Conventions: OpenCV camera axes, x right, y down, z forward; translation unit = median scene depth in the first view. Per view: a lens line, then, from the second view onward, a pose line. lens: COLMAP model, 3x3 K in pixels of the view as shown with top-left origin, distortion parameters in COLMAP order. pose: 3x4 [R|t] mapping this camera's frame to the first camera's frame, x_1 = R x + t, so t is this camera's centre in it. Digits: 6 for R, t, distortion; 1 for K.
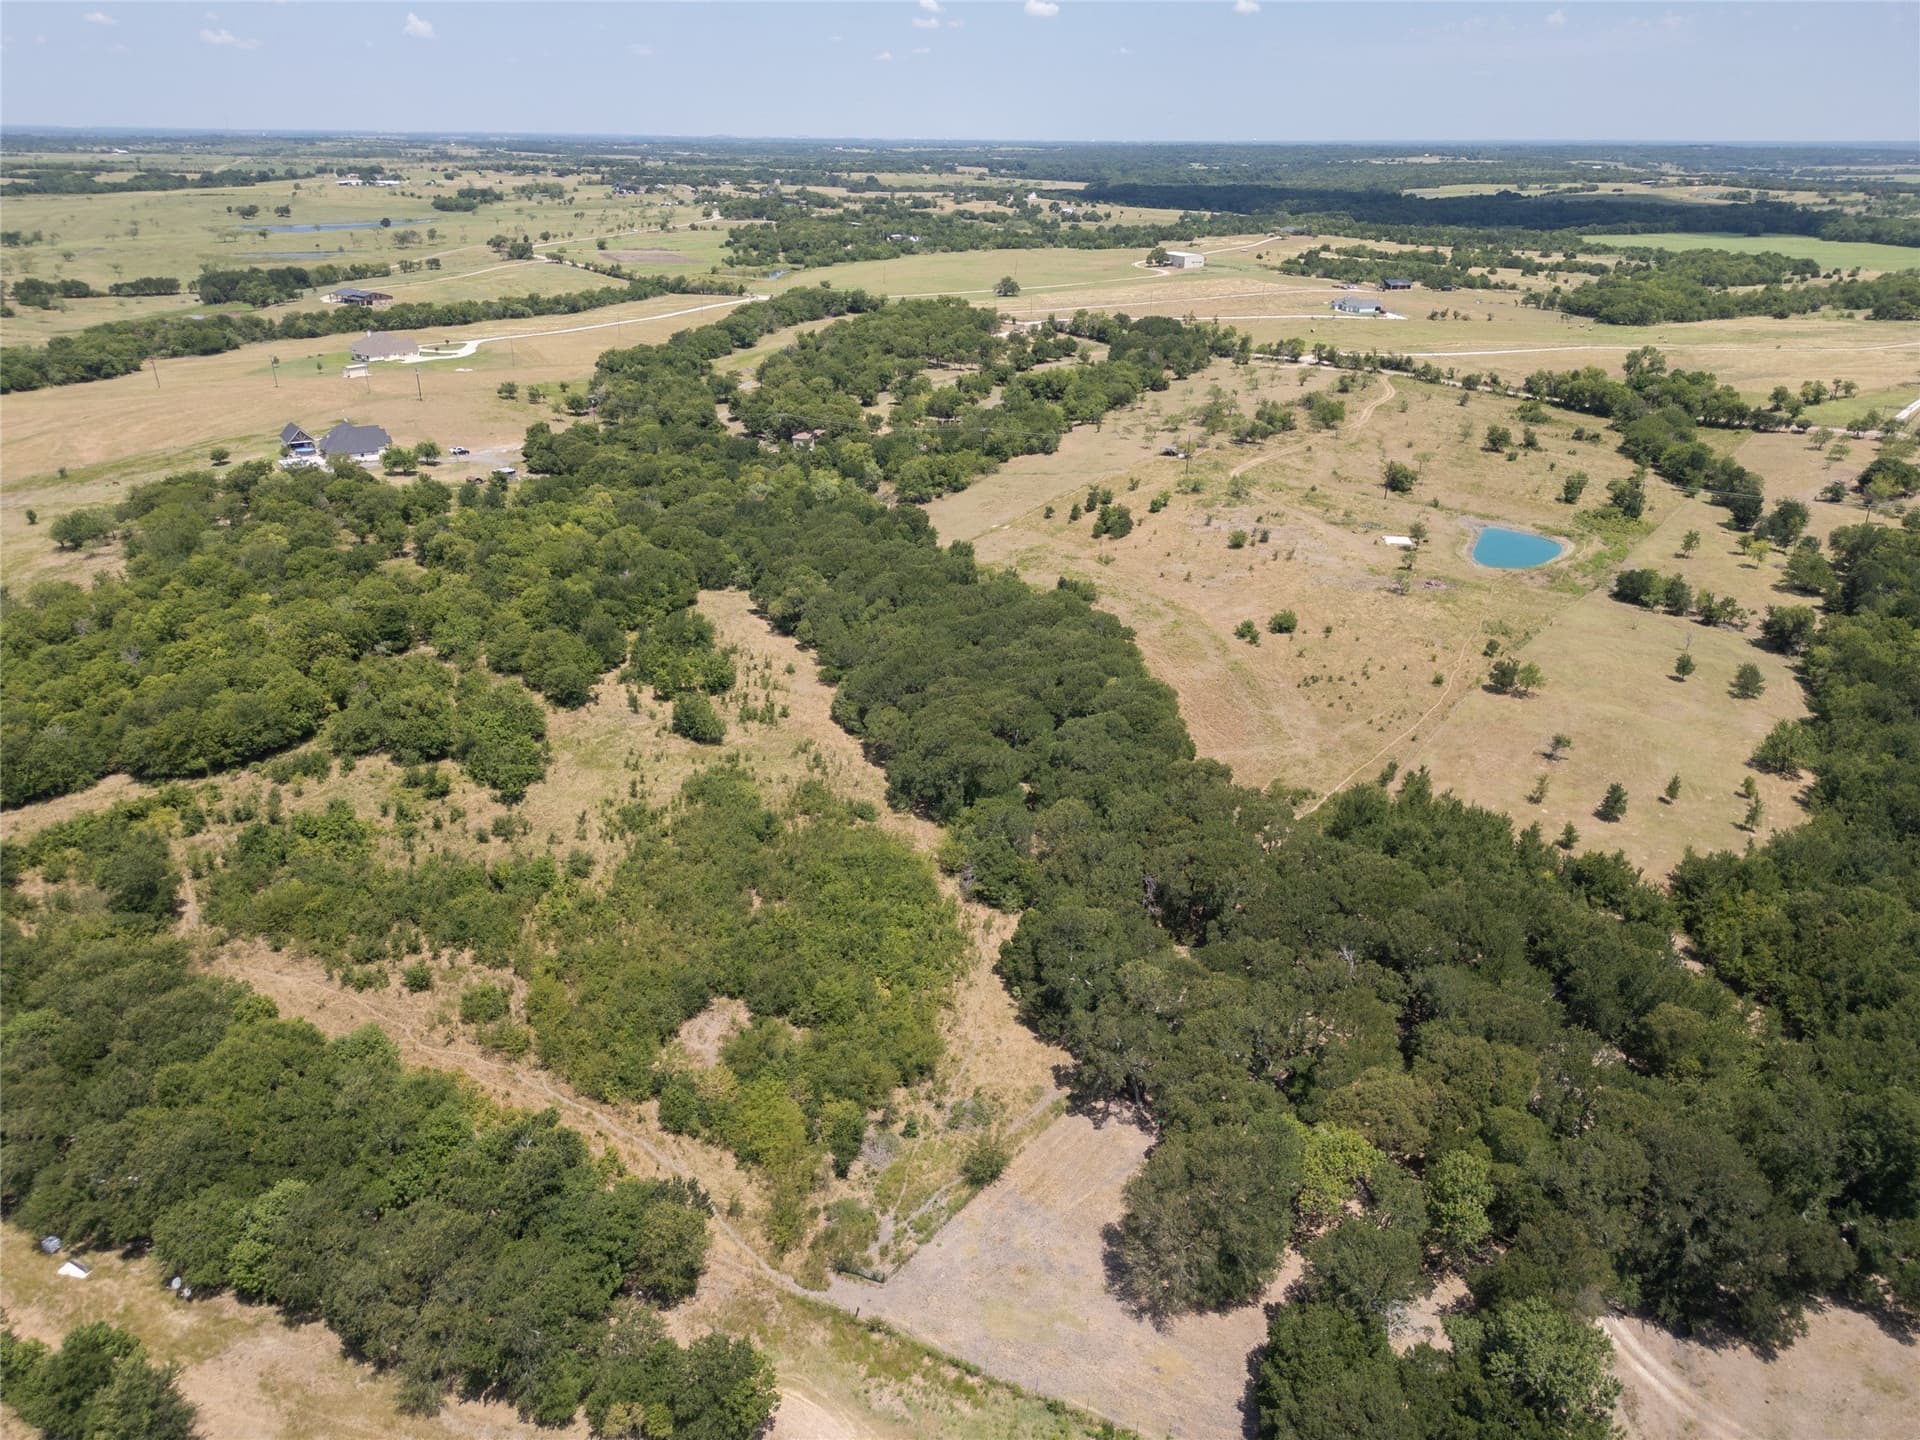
lens RADIAL K [[1364.7, 0, 960.0], [0, 1364.7, 720.0], [0, 0, 1]] dist [0.055631, -0.046178]
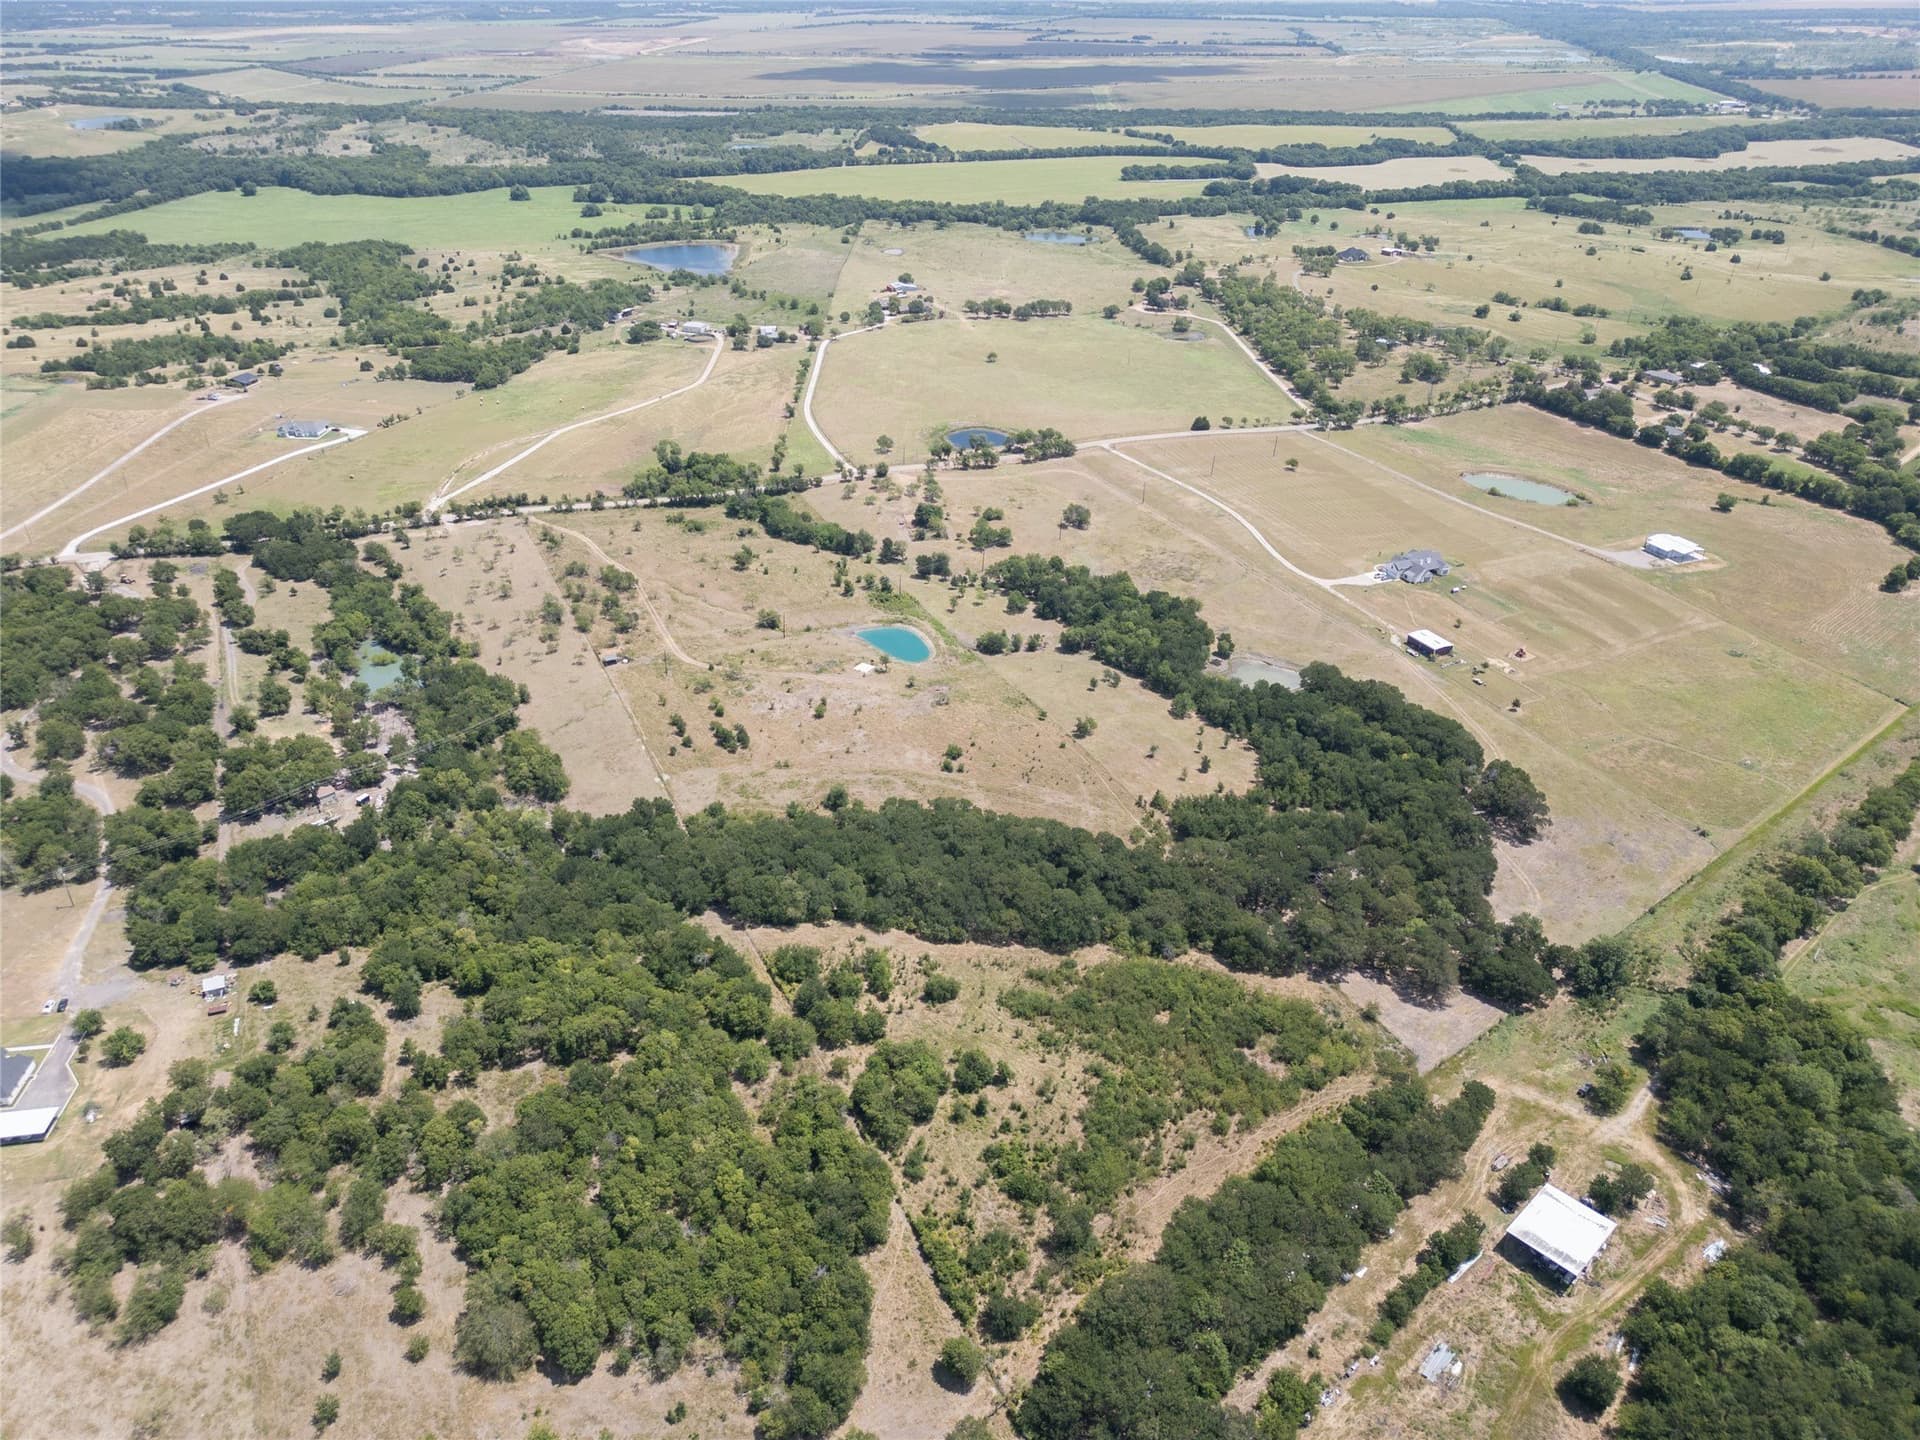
lens RADIAL K [[1358.5, 0, 960.0], [0, 1358.5, 720.0], [0, 0, 1]] dist [0.070904, -0.070335]
pose [[0.446523, -0.443213, 0.777290, -0.880751], [0.357048, 0.884801, 0.299406, -0.511433], [-0.820448, 0.143838, 0.553332, 0.059147]]
